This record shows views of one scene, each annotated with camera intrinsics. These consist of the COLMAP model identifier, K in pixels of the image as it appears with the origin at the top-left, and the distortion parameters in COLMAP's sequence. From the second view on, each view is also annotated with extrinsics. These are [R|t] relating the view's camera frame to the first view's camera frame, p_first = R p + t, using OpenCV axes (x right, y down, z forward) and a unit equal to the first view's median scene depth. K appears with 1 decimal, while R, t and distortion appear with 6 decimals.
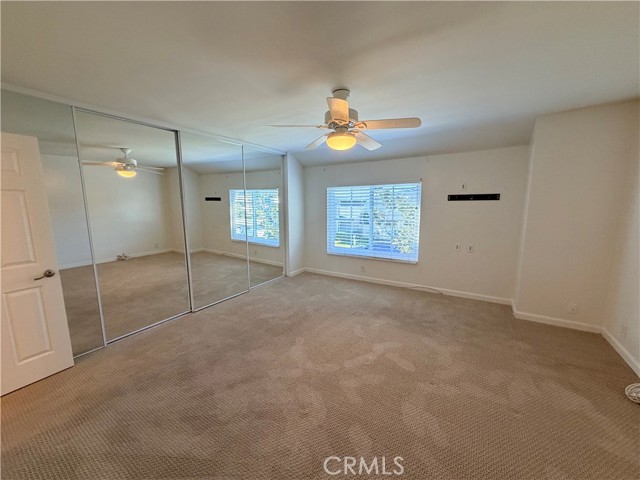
lens RADIAL K [[255.1, 0, 319.4], [0, 255.1, 240.7], [0, 0, 1]] dist [-0.001128, -0.000282]
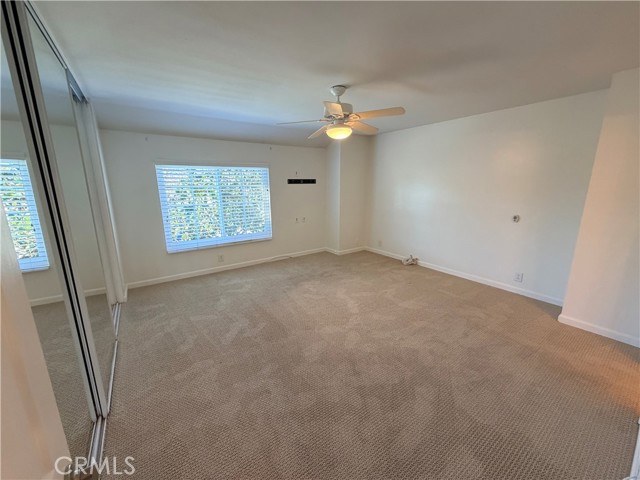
lens RADIAL K [[255.1, 0, 319.4], [0, 255.1, 240.7], [0, 0, 1]] dist [-0.001128, -0.000282]
pose [[0.380405, -0.198468, 0.903273, -0.732273], [0.139943, 0.977808, 0.155909, -0.065438], [-0.914171, 0.067098, 0.399737, 0.430894]]
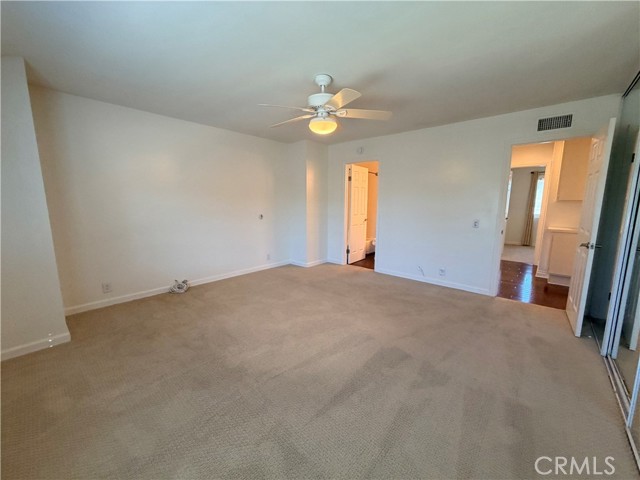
lens RADIAL K [[255.1, 0, 319.4], [0, 255.1, 240.7], [0, 0, 1]] dist [-0.001128, -0.000282]
pose [[-0.985664, -0.022096, 0.167269, -0.058303], [0.028760, 0.954876, 0.295609, -0.166538], [-0.166253, 0.296181, -0.940551, 1.432535]]
